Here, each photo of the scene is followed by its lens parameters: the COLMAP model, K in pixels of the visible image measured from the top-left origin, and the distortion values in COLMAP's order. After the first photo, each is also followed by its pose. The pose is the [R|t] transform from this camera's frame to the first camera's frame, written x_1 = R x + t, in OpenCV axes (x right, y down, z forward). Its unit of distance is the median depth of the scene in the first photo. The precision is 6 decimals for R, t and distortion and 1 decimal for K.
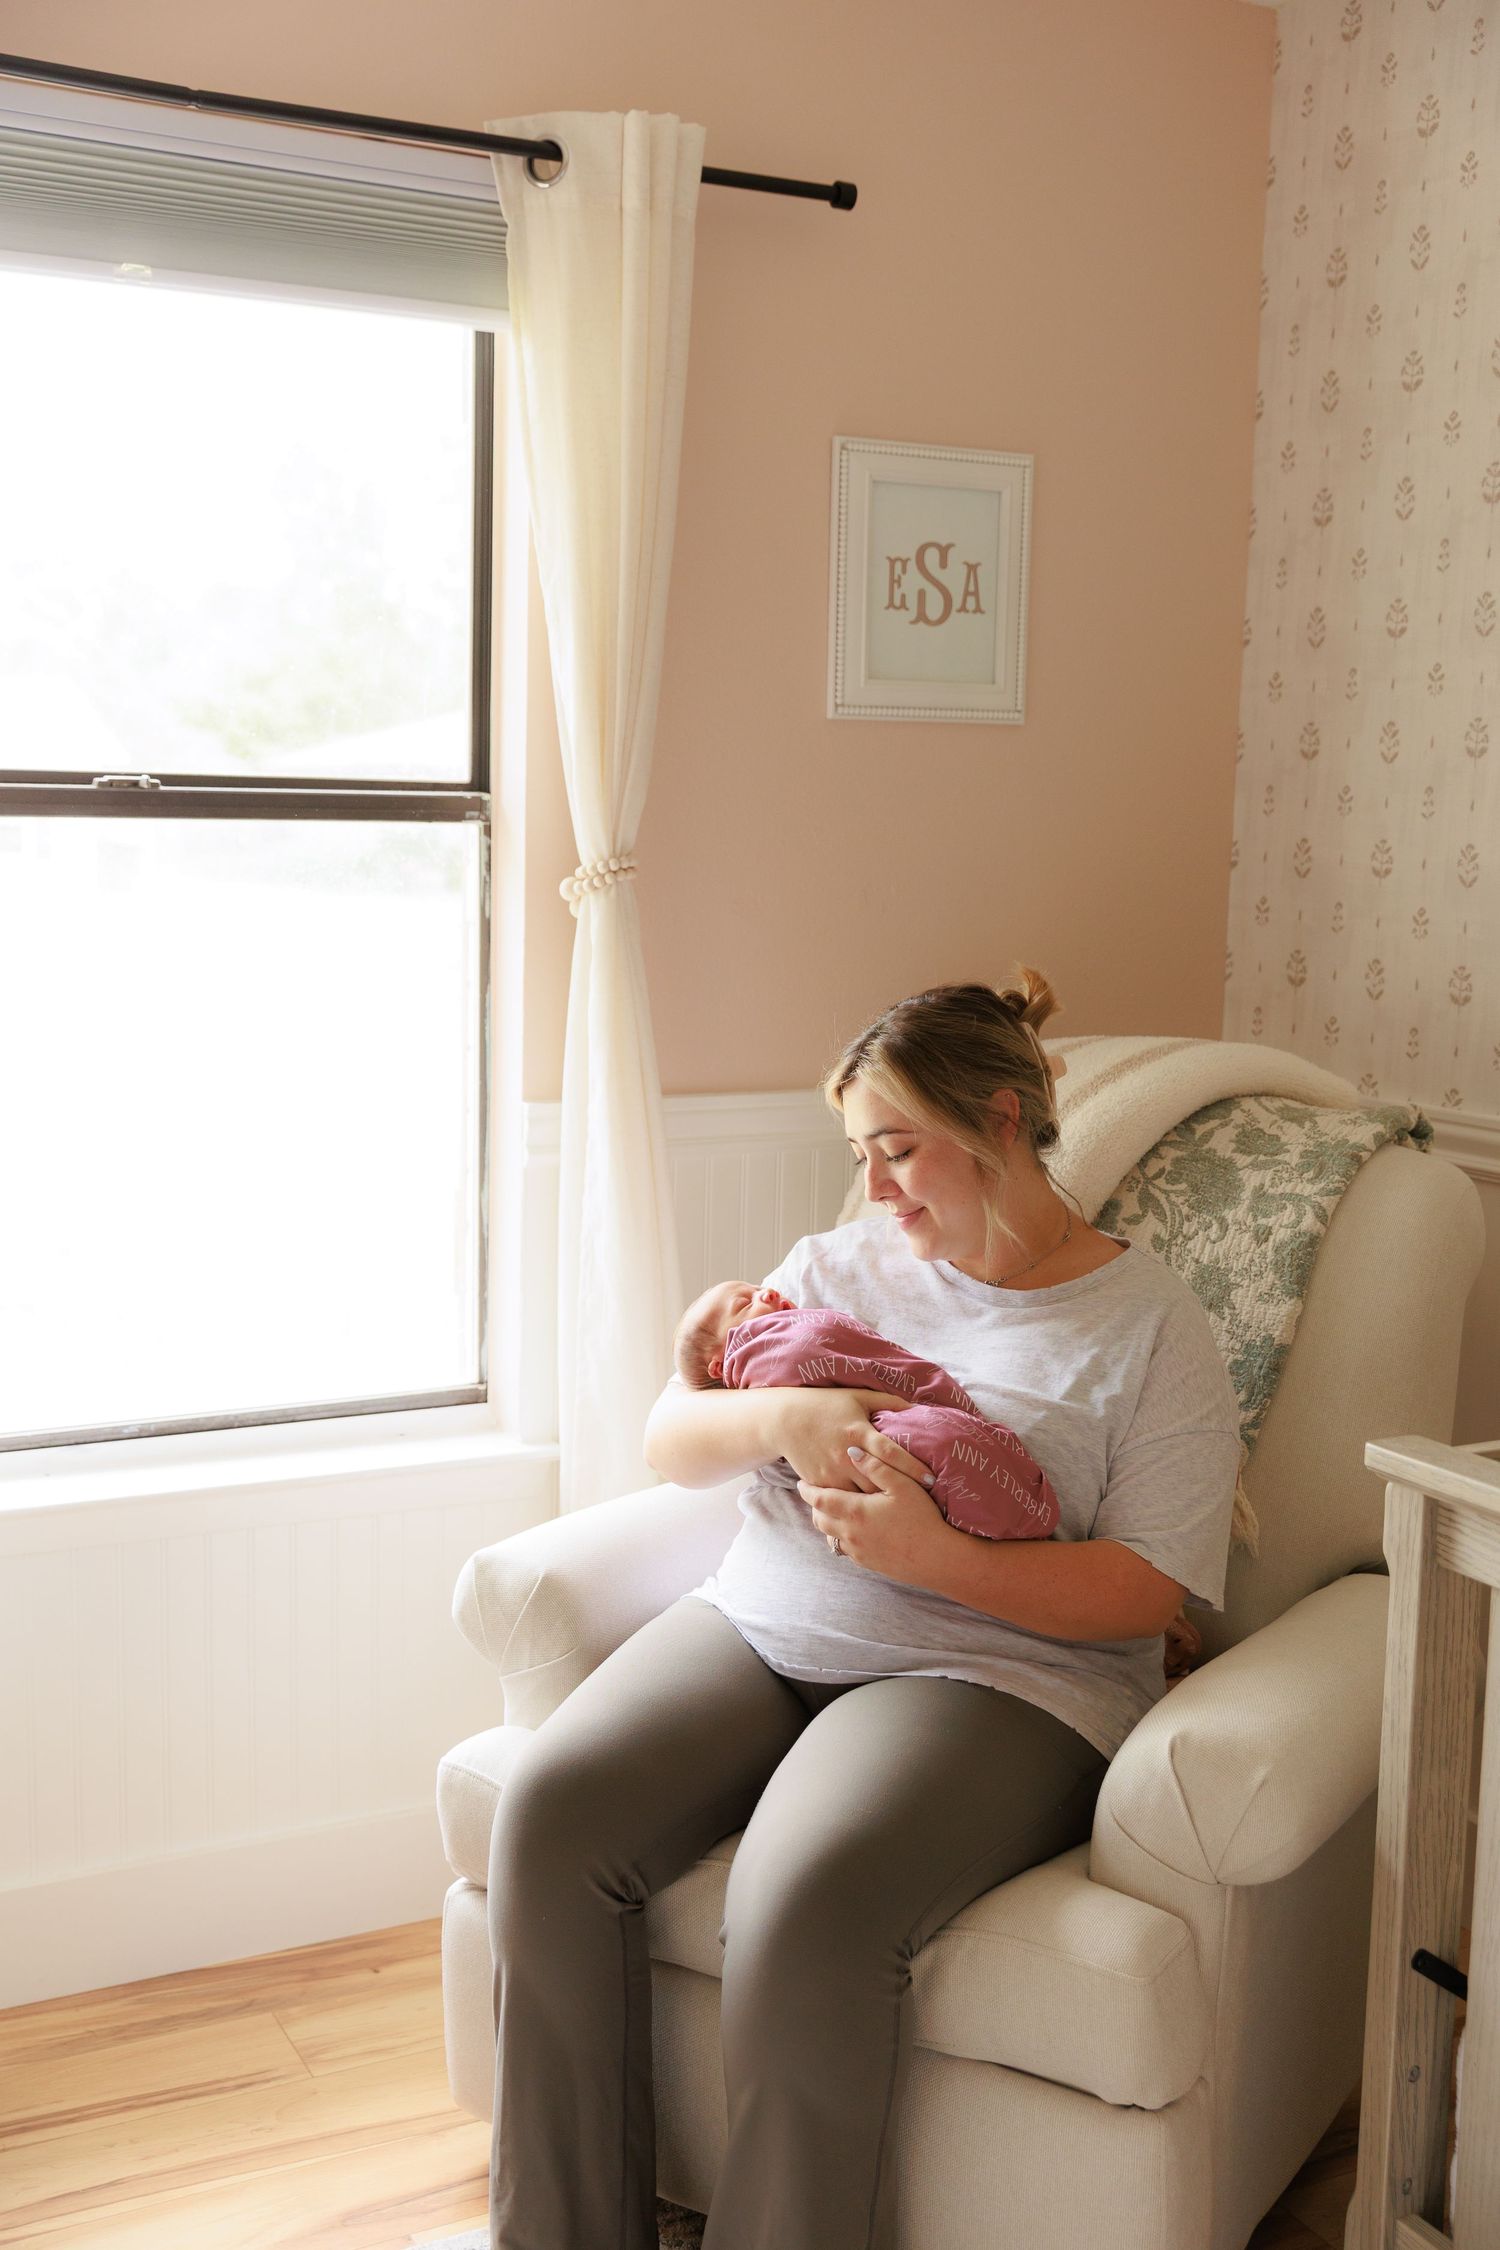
lens RADIAL K [[2441.8, 0, 733.4], [0, 2441.8, 1139.6], [0, 0, 1]] dist [0.006534, 0.000000]
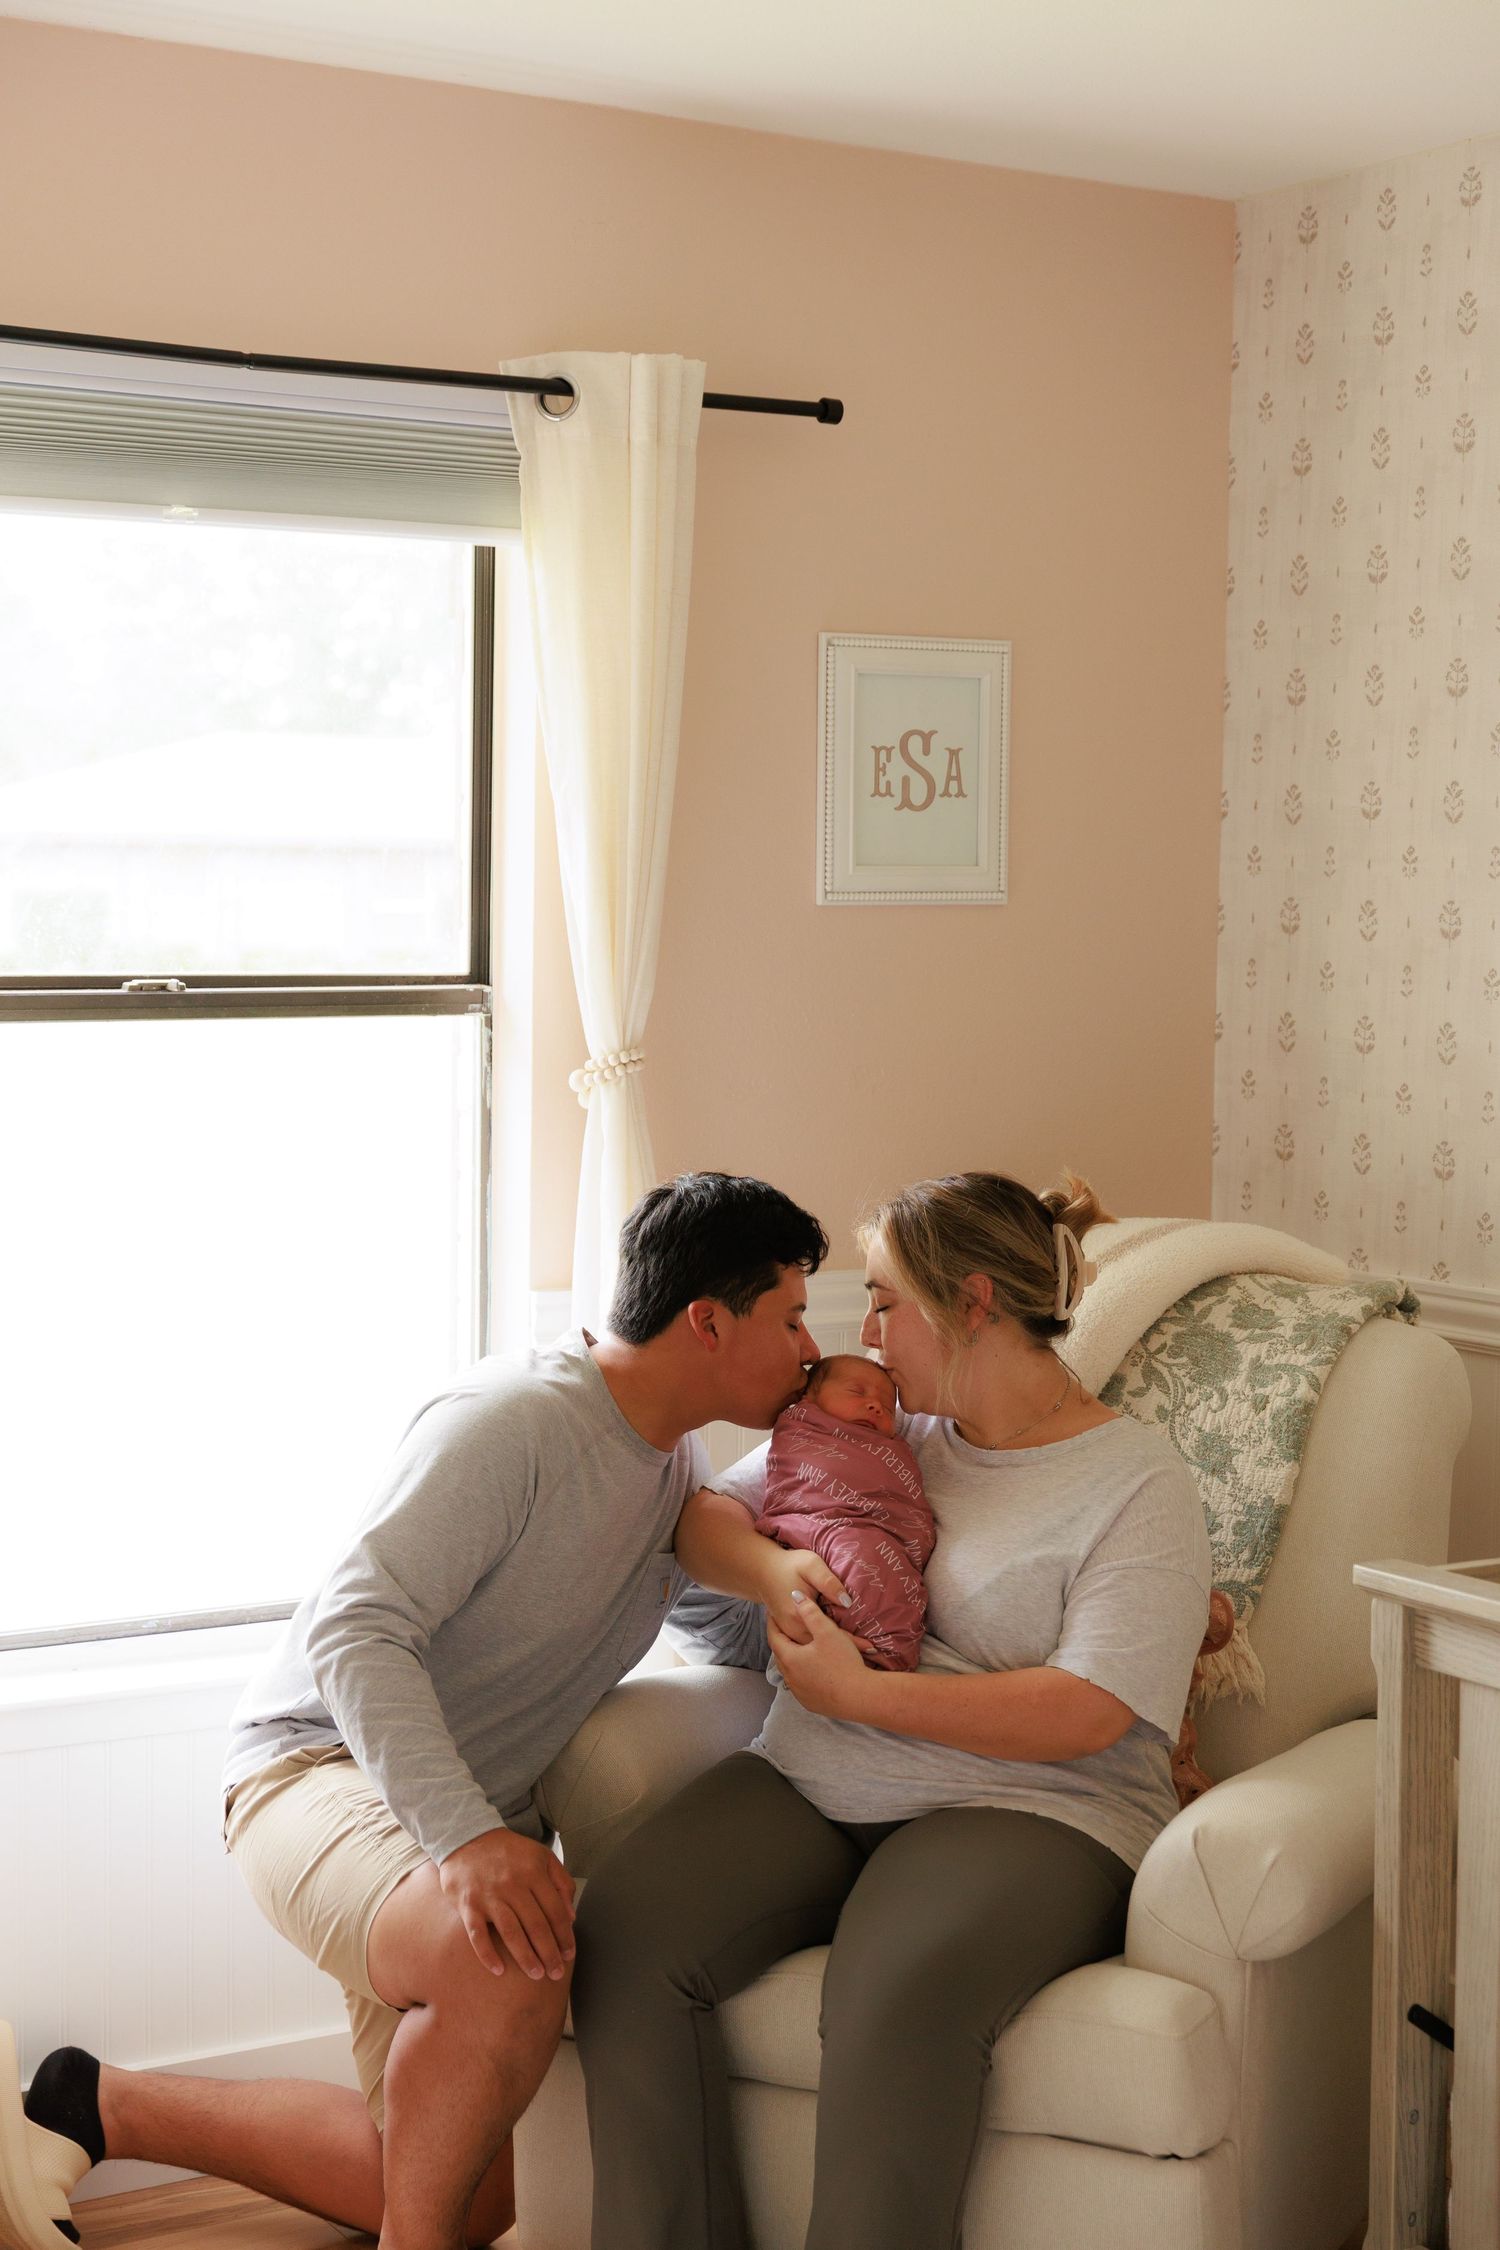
lens RADIAL K [[3360.6, 0, 712.7], [0, 3360.6, 1075.2], [0, 0, 1]] dist [0.005092, 0.000000]
pose [[0.998274, -0.013172, 0.057232, -0.092375], [0.017650, 0.996761, -0.078465, 0.006345], [-0.056013, 0.079339, 0.995273, -0.406957]]
